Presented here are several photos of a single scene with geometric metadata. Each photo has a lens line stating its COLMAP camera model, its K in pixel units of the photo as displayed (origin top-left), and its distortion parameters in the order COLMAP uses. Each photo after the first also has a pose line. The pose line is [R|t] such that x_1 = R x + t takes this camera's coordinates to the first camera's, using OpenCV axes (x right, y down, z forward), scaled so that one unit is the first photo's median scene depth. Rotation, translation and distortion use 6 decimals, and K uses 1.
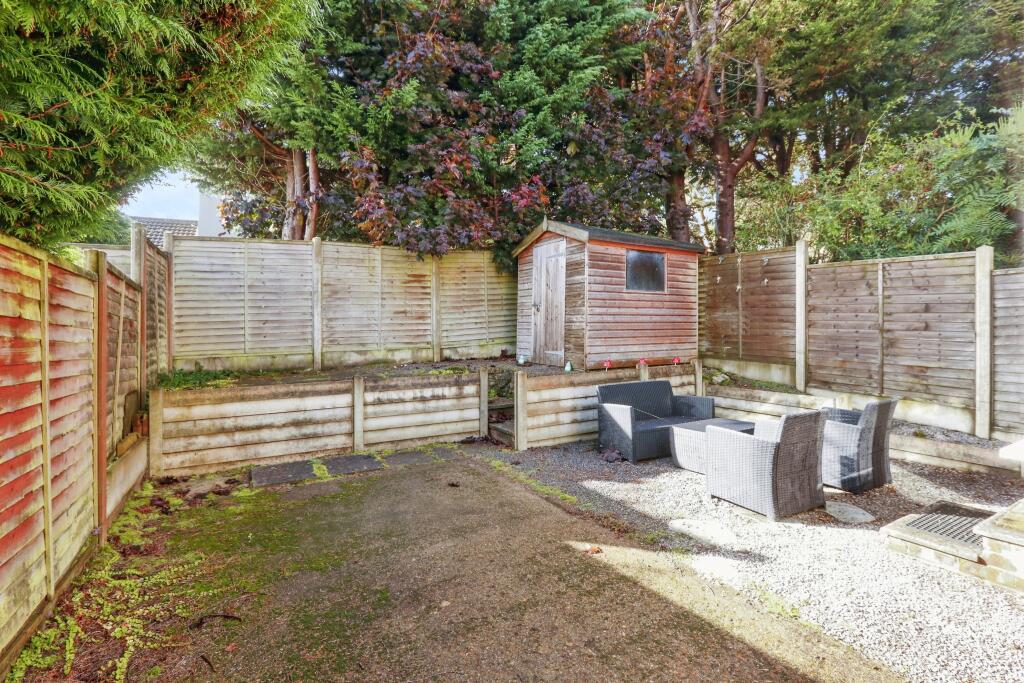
lens RADIAL K [[472.2, 0, 508.7], [0, 472.2, 334.7], [0, 0, 1]] dist [0.004761, 0.000380]
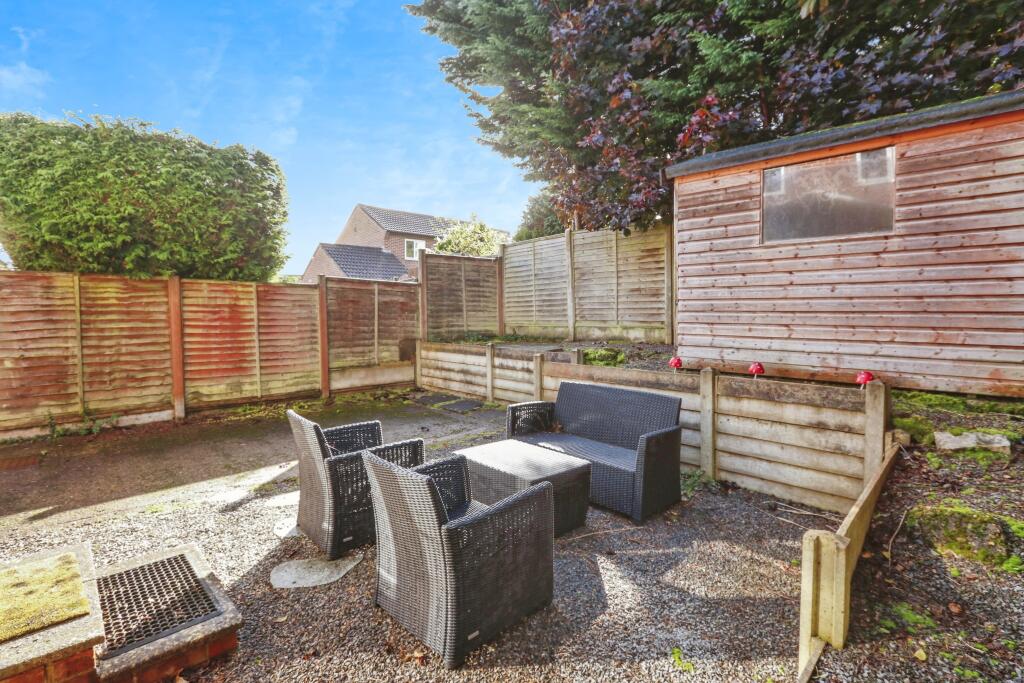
lens RADIAL K [[472.2, 0, 507.7], [0, 472.2, 339.3], [0, 0, 1]] dist [0.004761, 0.000380]
pose [[0.276772, 0.072790, -0.958175, 0.728950], [-0.012139, 0.997312, 0.072257, -0.014685], [0.960859, -0.008368, 0.276911, 0.539271]]
